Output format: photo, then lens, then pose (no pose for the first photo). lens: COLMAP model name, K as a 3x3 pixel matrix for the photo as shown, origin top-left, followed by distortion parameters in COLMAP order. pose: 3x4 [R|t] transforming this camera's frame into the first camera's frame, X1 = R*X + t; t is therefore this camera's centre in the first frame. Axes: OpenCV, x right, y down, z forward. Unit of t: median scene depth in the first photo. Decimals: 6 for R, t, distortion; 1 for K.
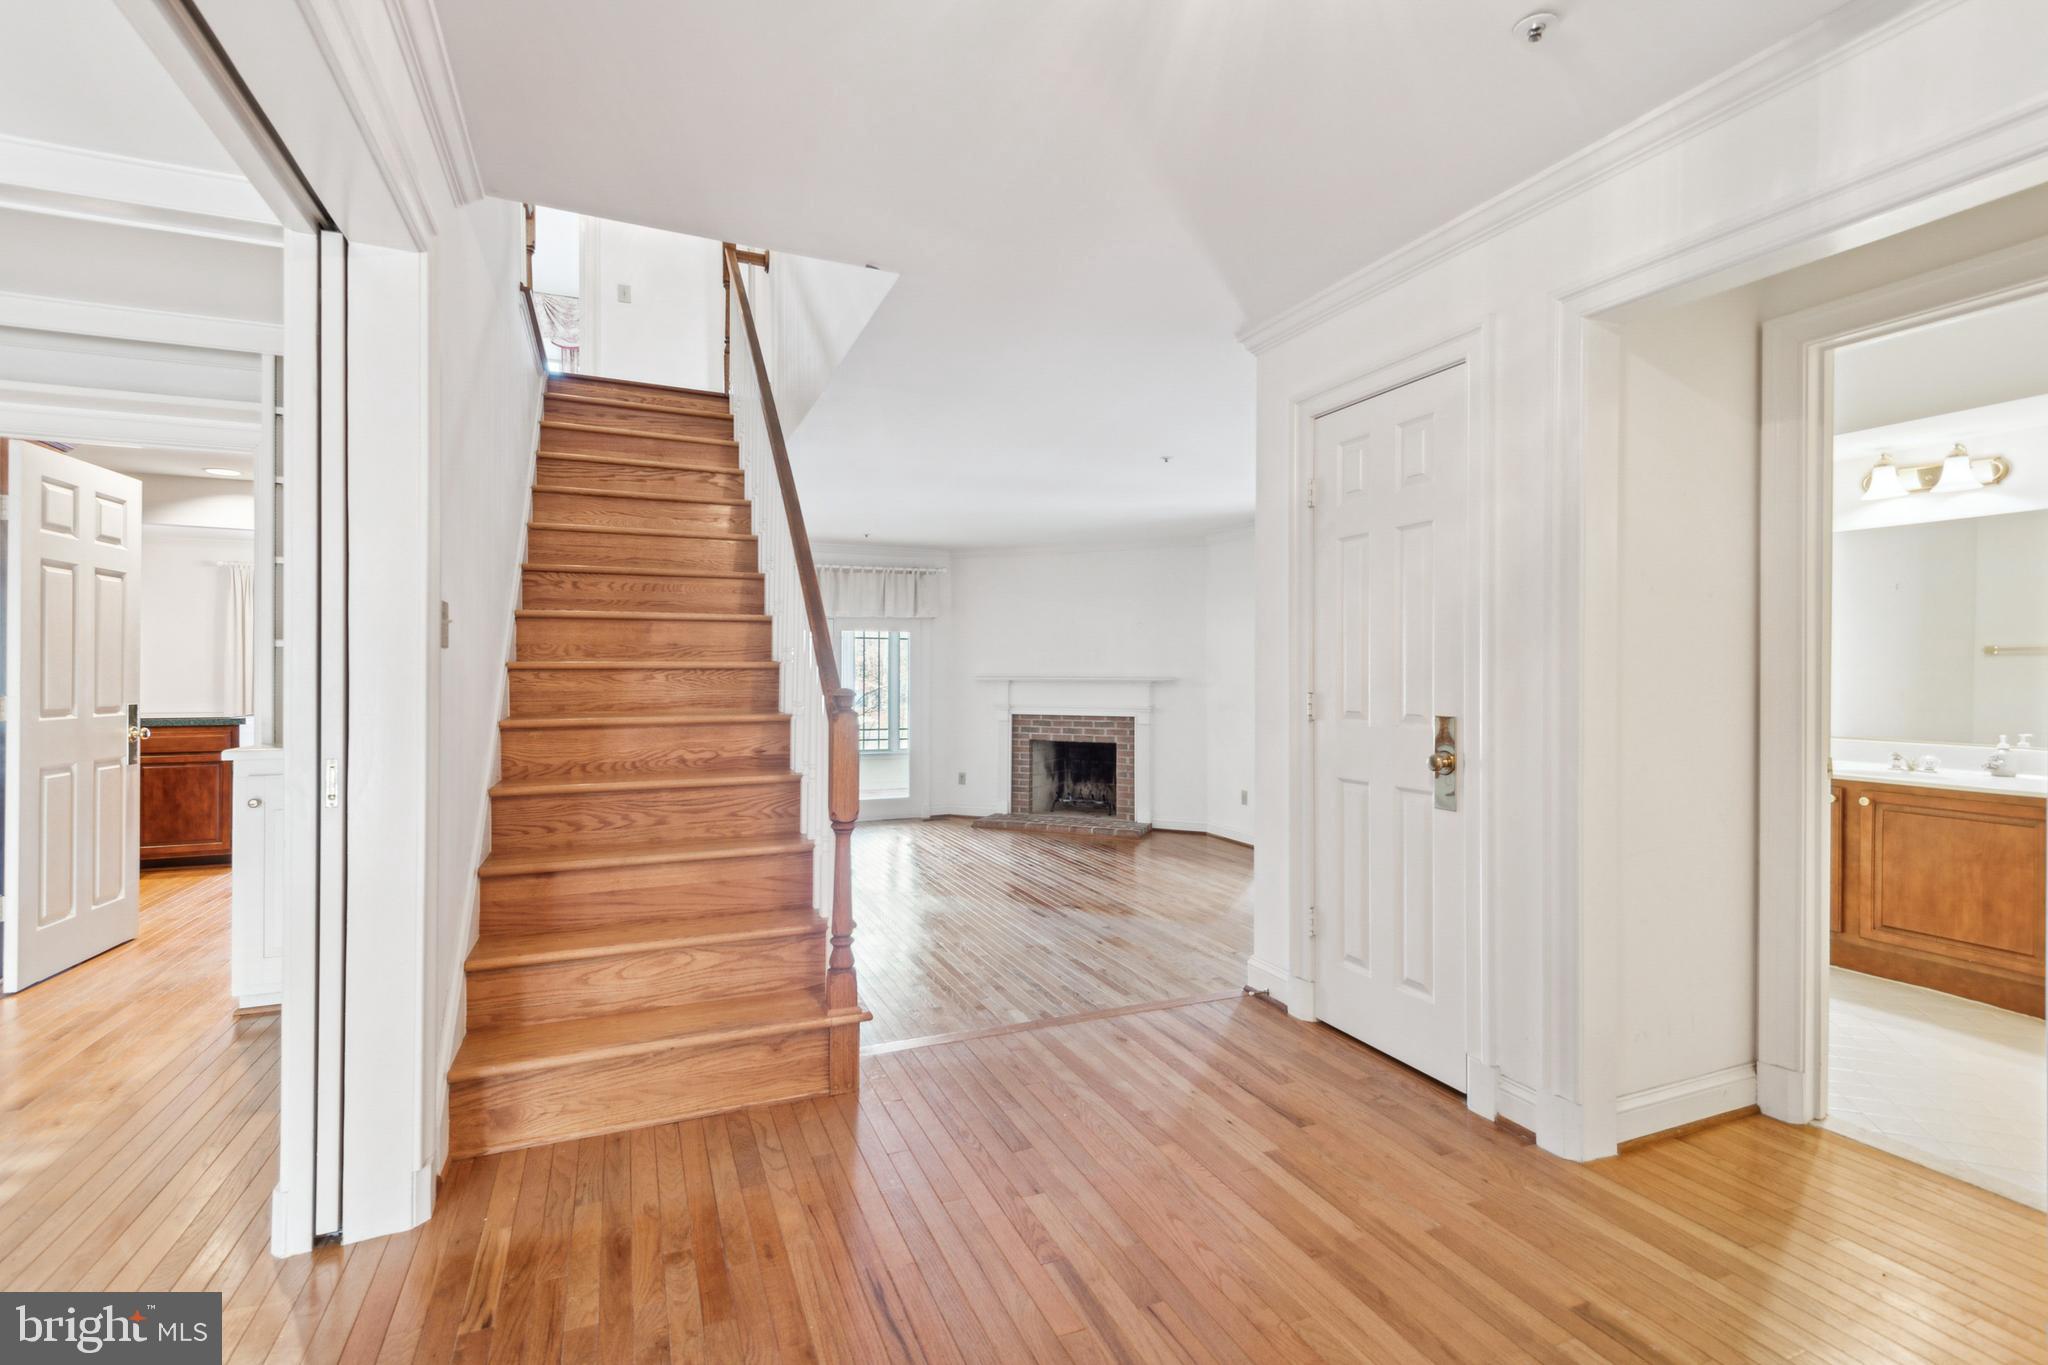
lens RADIAL K [[938.0, 0, 1020.2], [0, 938.0, 680.3], [0, 0, 1]] dist [0.011125, -0.002353]
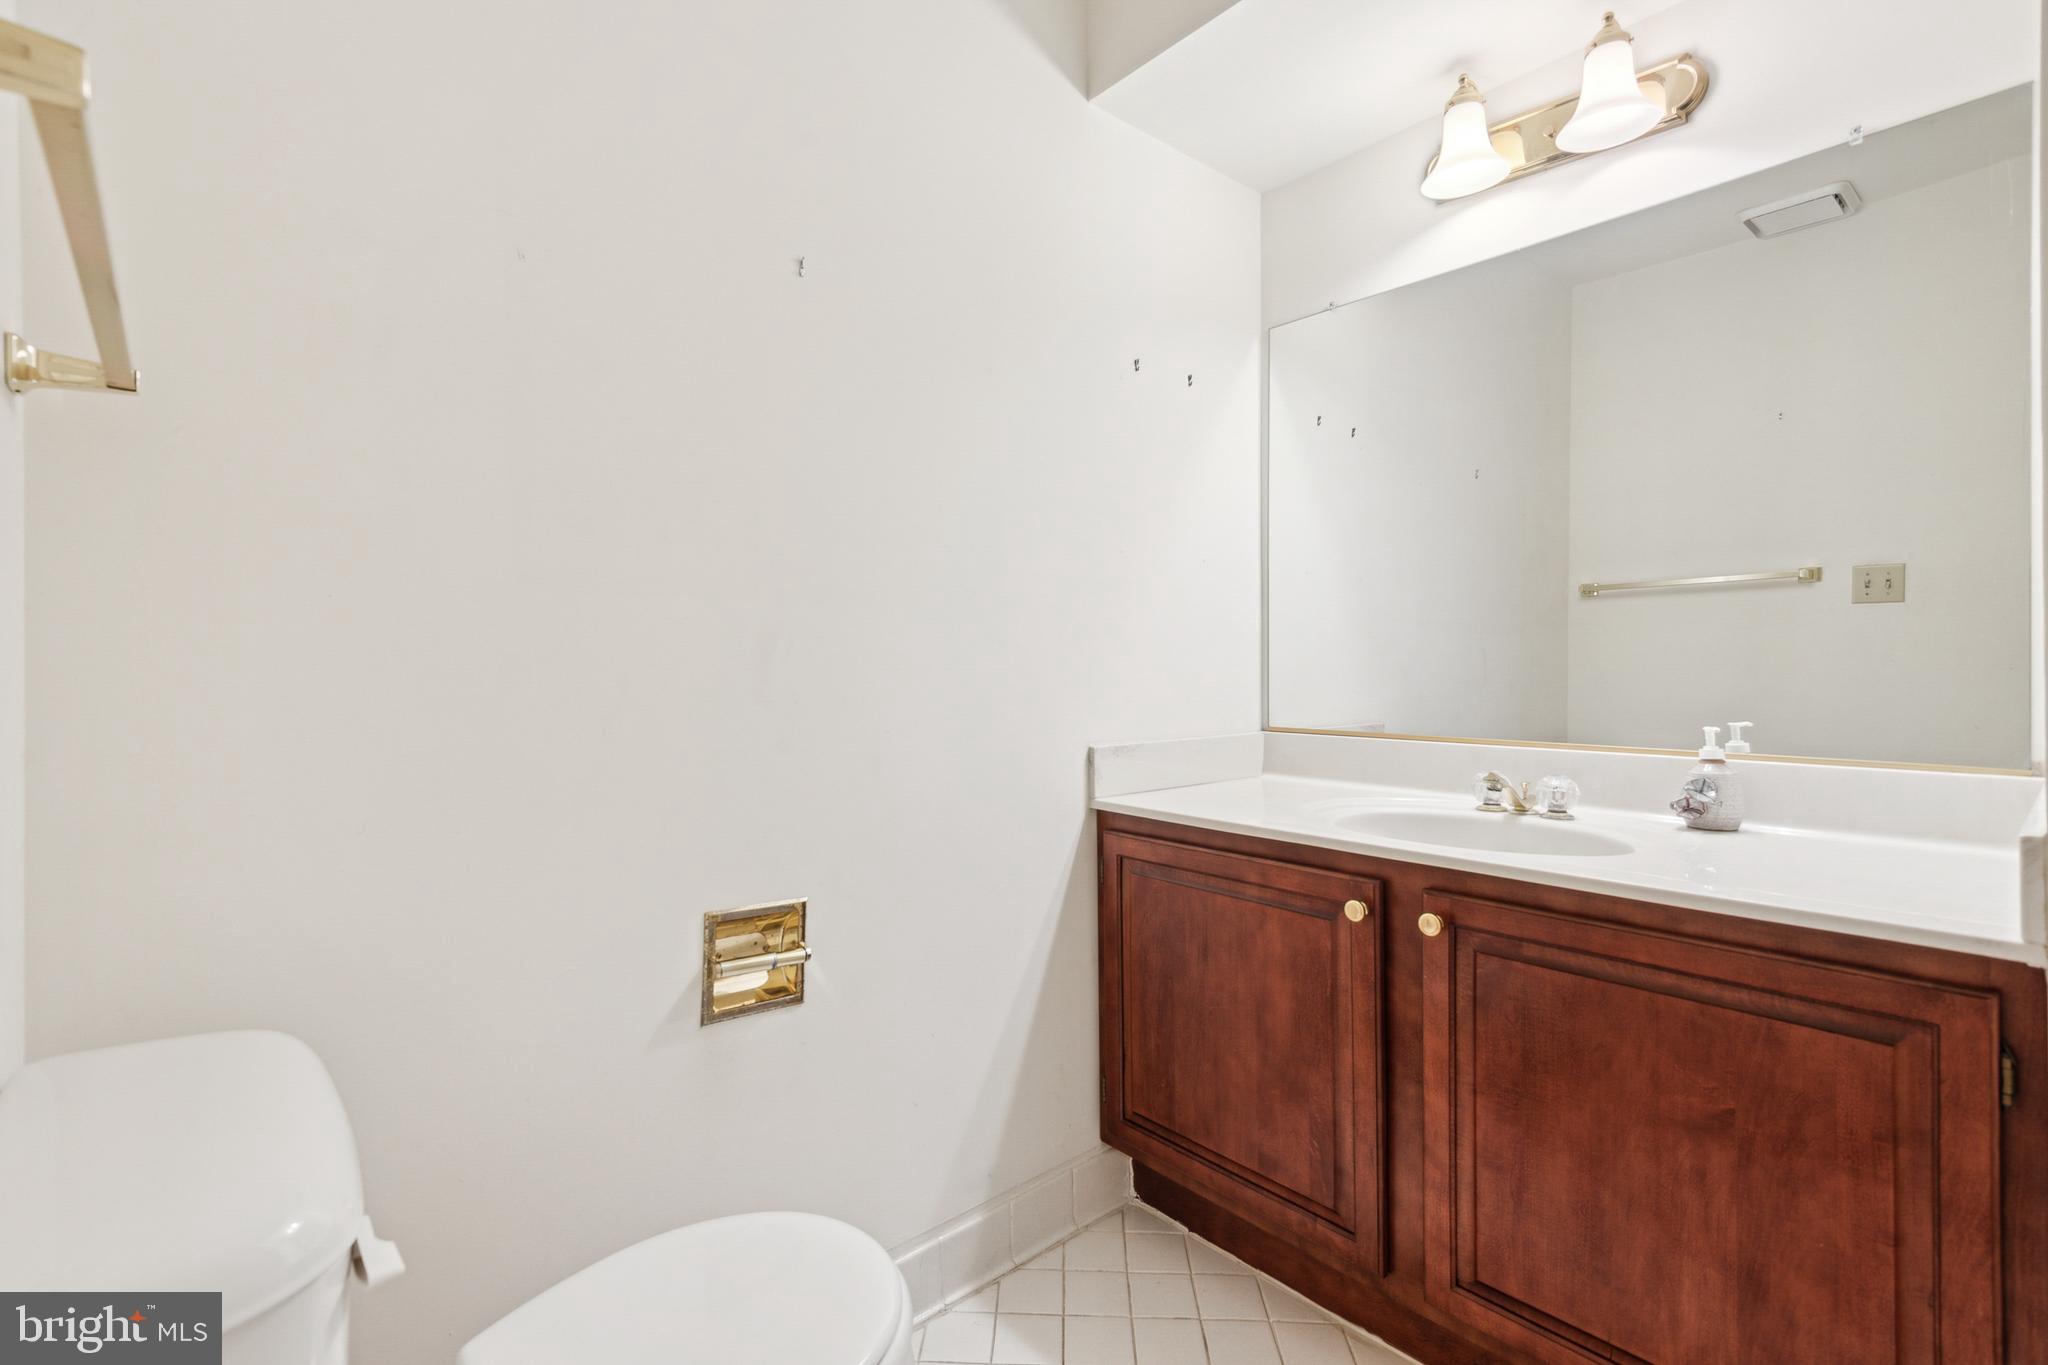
lens RADIAL K [[938.0, 0, 1018.0], [0, 938.0, 671.5], [0, 0, 1]] dist [0.011125, -0.002353]
pose [[0.953216, -0.007618, 0.302194, 0.642832], [0.009133, 0.999952, -0.003599, 0.033702], [-0.302152, 0.006190, 0.953240, 0.712778]]
